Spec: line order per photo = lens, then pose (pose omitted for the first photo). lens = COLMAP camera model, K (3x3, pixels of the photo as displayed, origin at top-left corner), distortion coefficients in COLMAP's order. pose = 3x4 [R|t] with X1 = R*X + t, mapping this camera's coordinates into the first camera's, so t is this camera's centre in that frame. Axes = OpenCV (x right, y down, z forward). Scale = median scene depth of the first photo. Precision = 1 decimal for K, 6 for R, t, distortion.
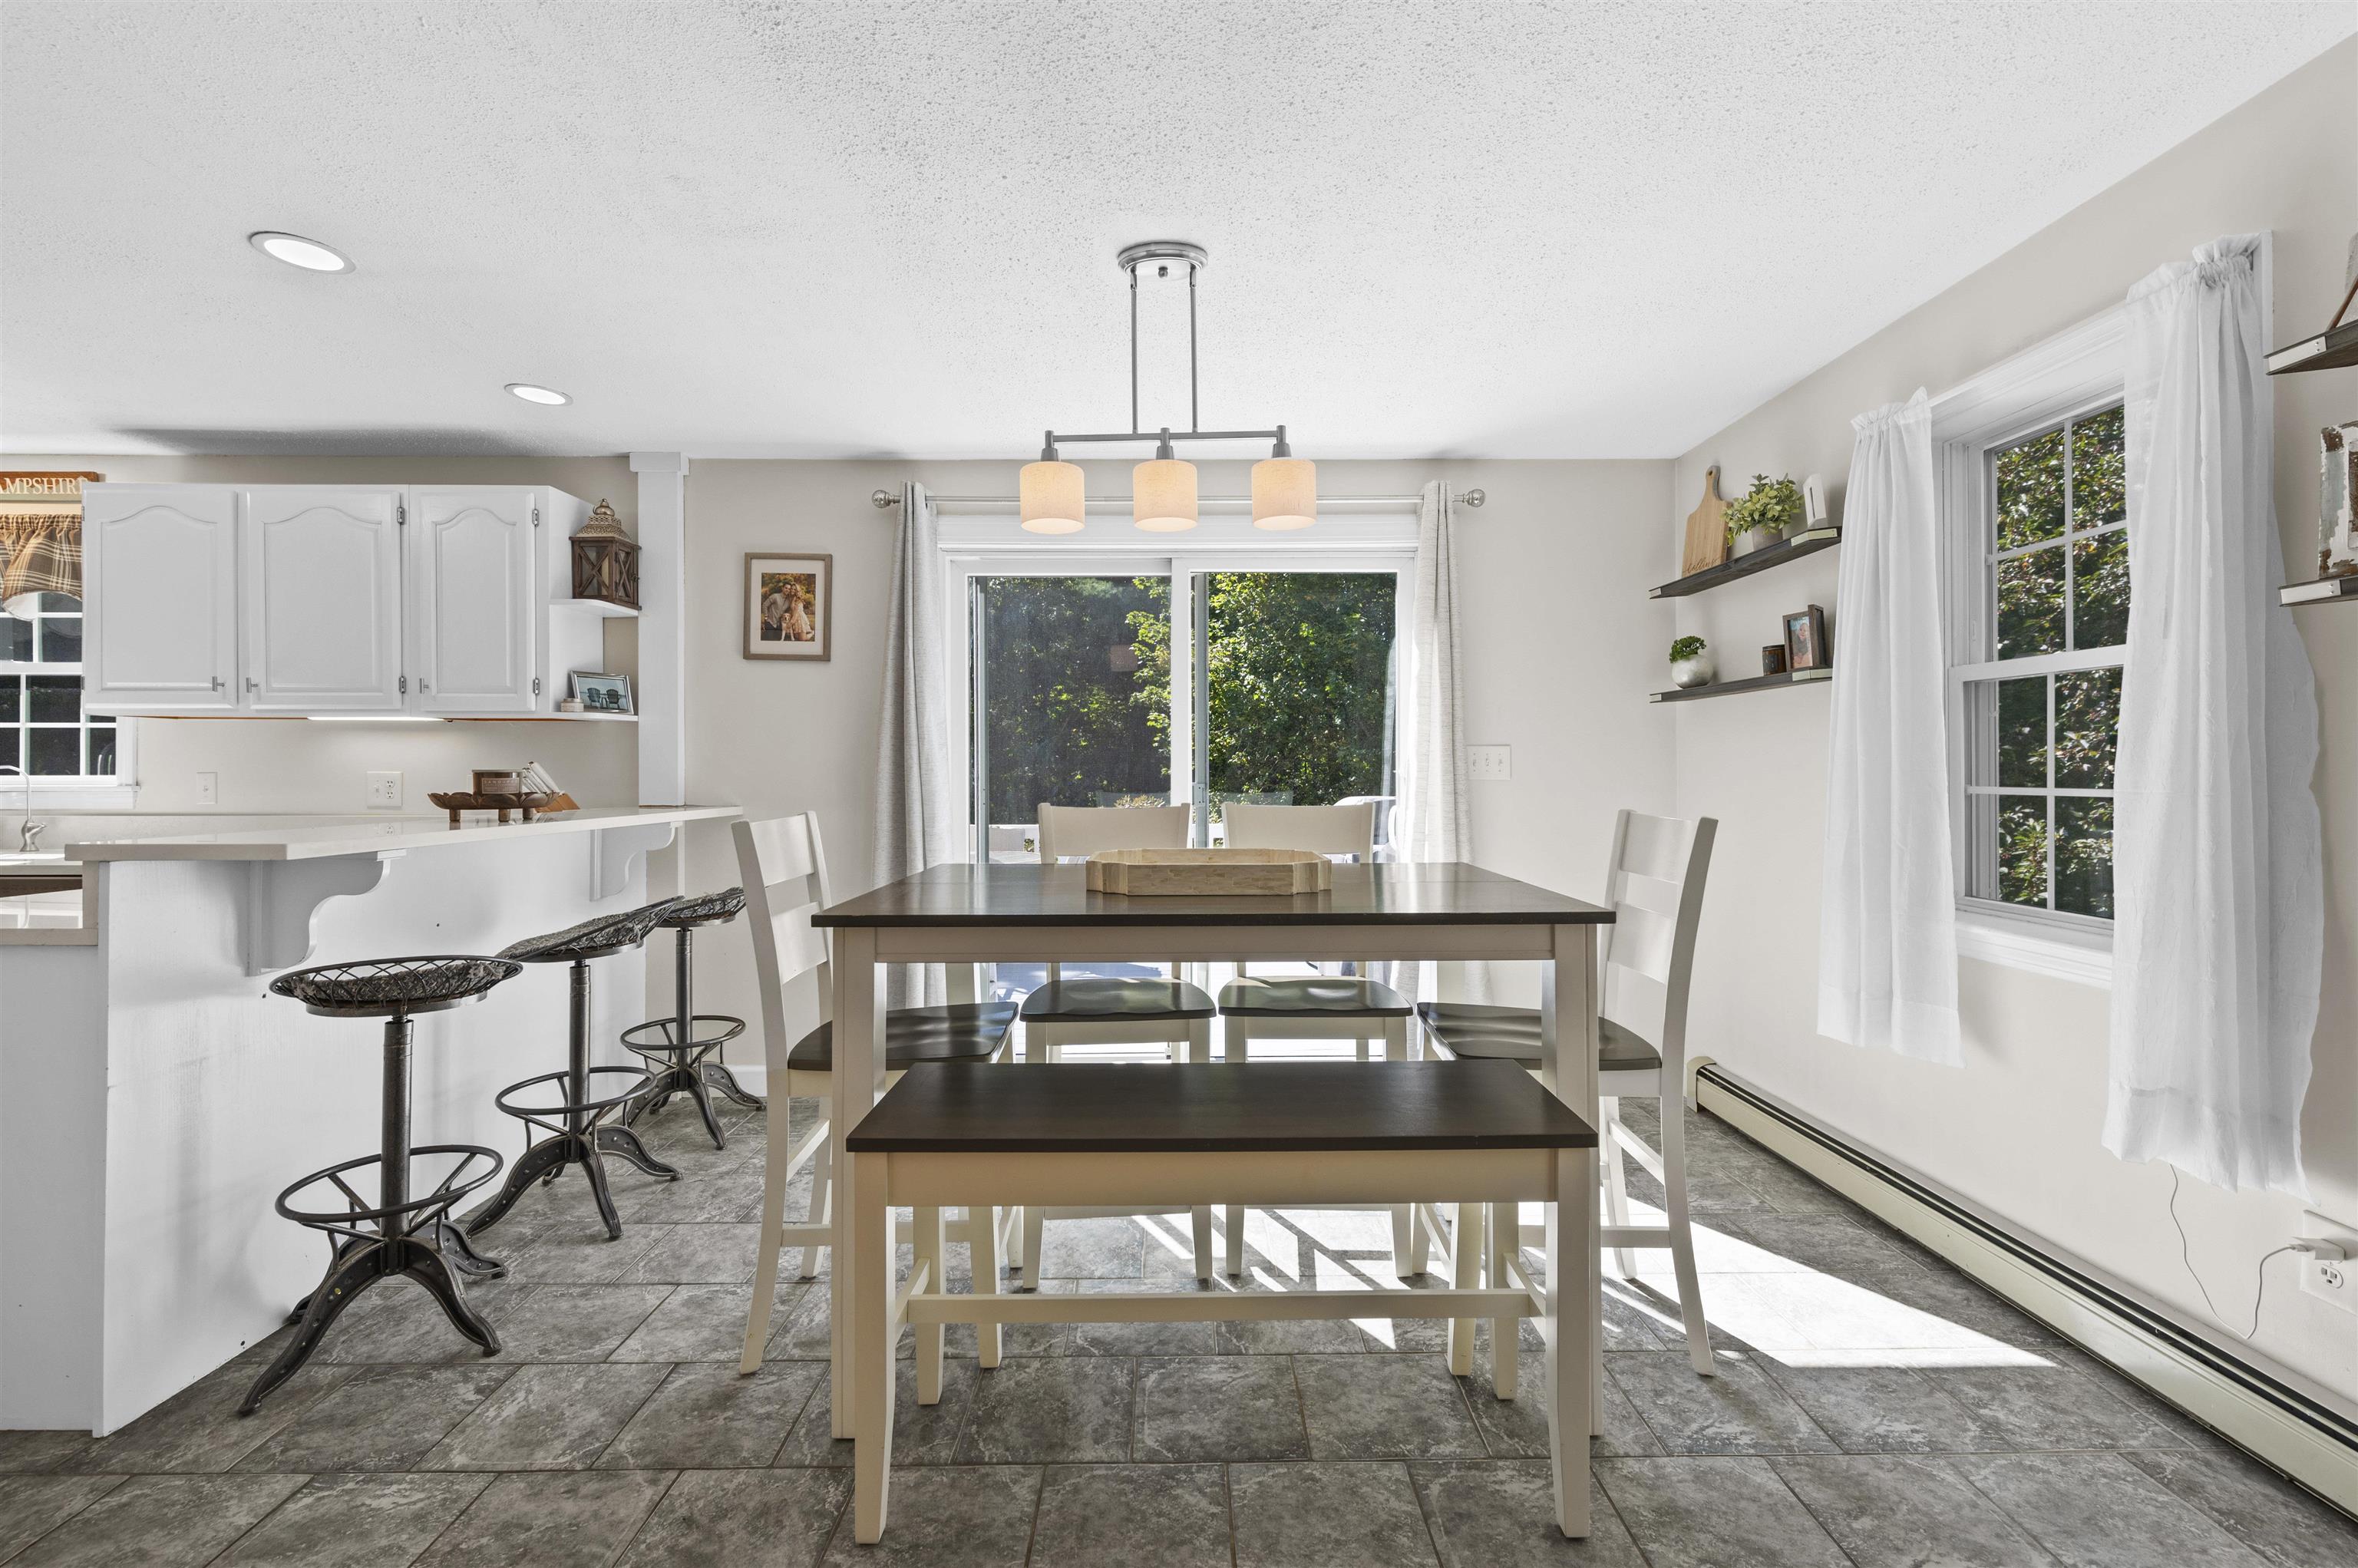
lens RADIAL K [[993.2, 0, 1182.1], [0, 993.2, 771.6], [0, 0, 1]] dist [0.001757, -0.000188]
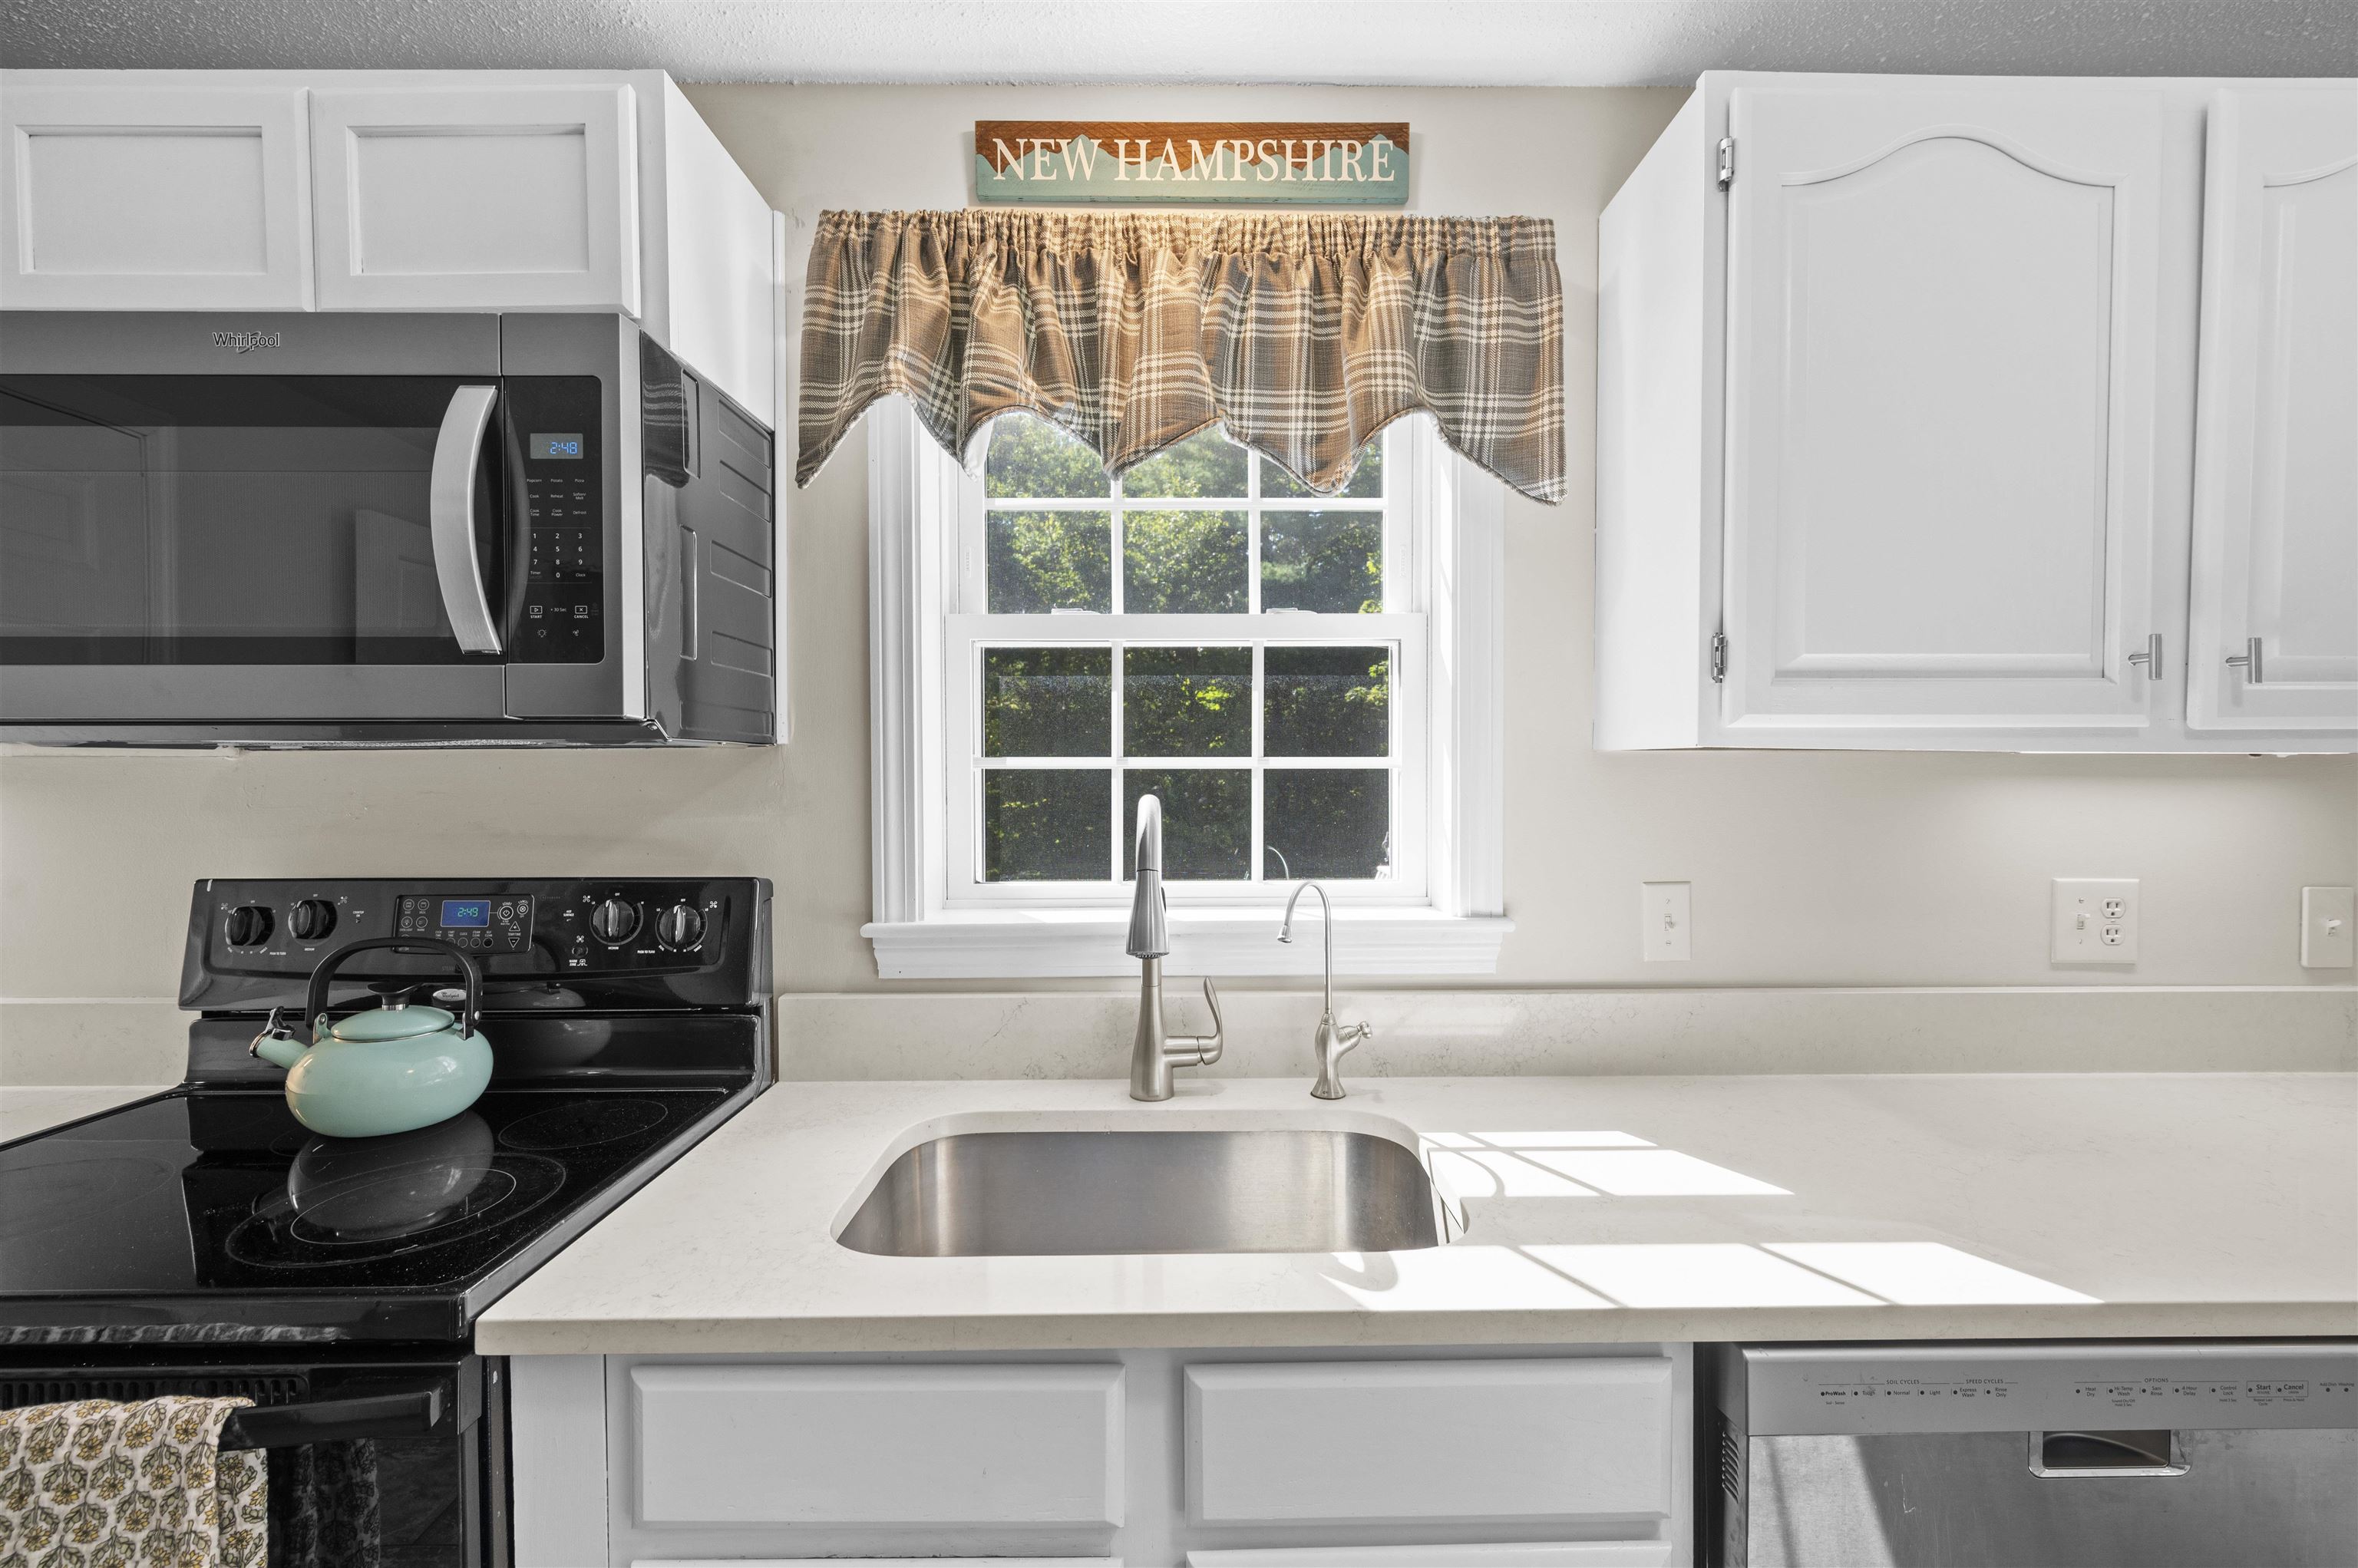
lens RADIAL K [[1003.0, 0, 1183.9], [0, 1003.0, 788.4], [0, 0, 1]] dist [-0.003454, 0.000464]
pose [[0.999986, -0.002132, -0.004774, -1.298024], [0.002226, 0.999799, 0.019907, -0.050599], [0.004730, -0.019918, 0.999790, 0.656215]]
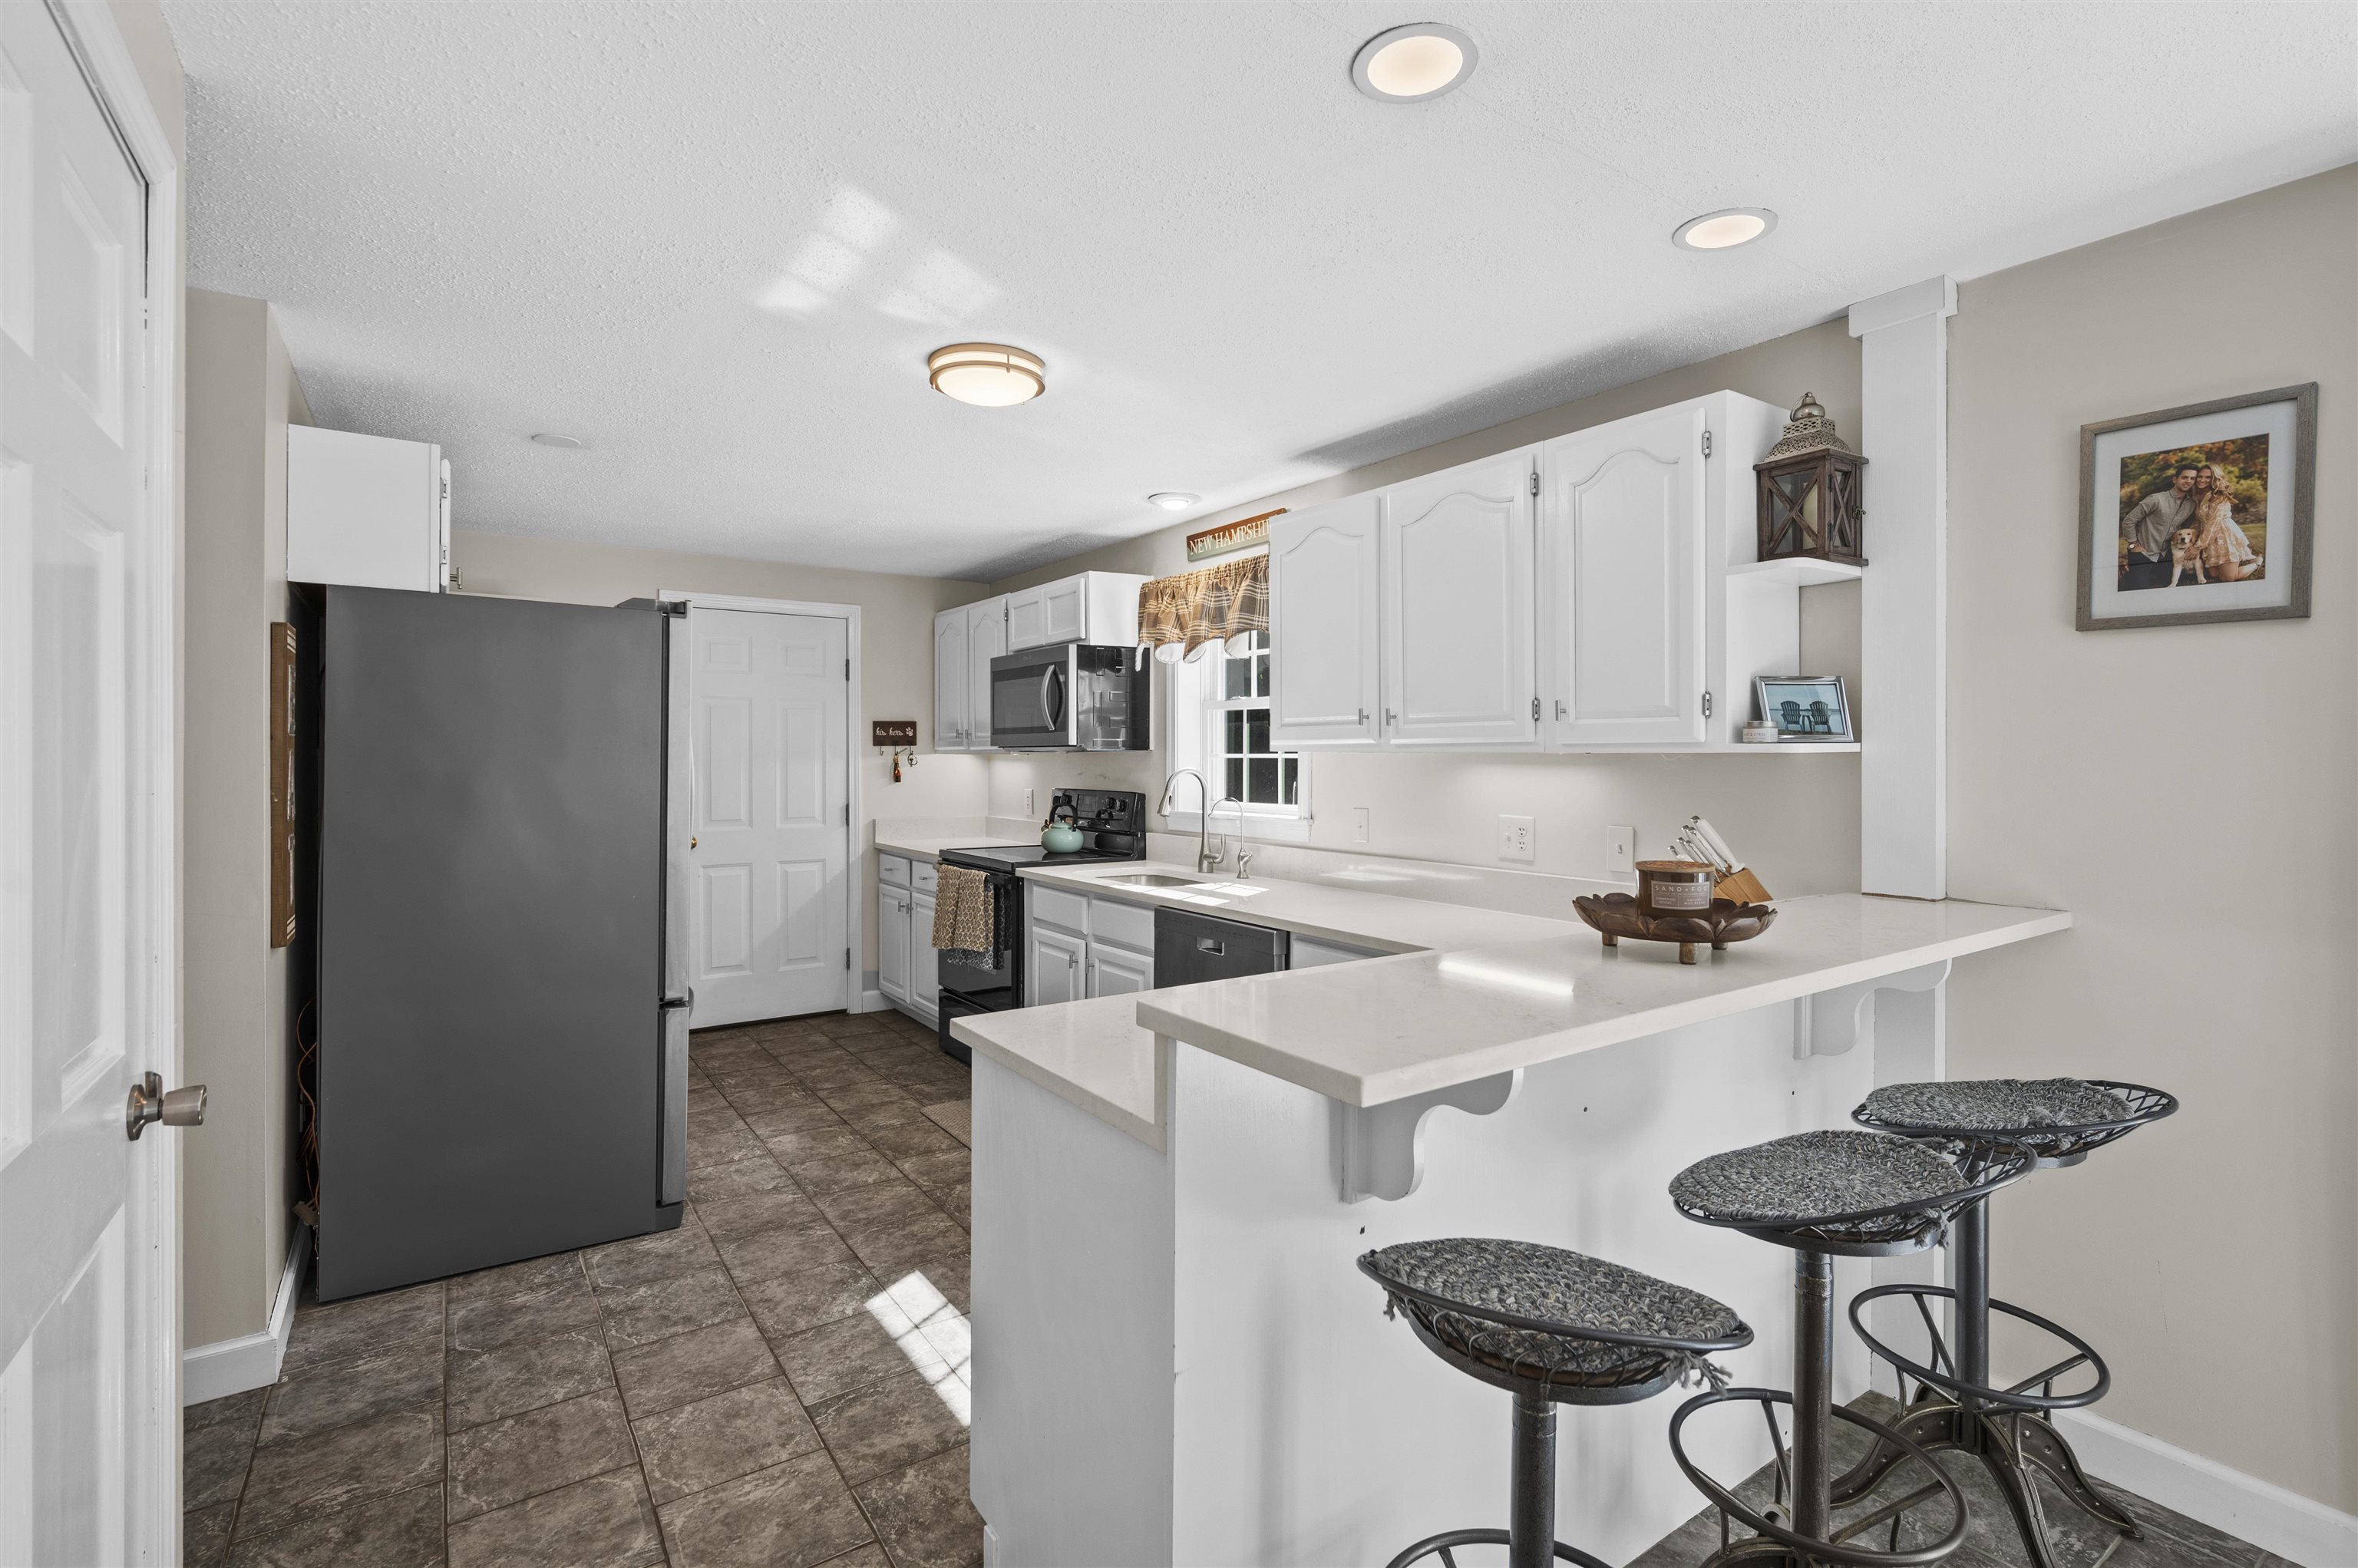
lens RADIAL K [[1076.6, 0, 1181.4], [0, 1076.6, 758.6], [0, 0, 1]] dist [-0.001771, 0.000222]
pose [[0.558222, 0.002294, -0.829688, -0.263320], [-0.000840, 0.999997, 0.002200, -0.052707], [0.829691, -0.000531, 0.558222, 0.329515]]
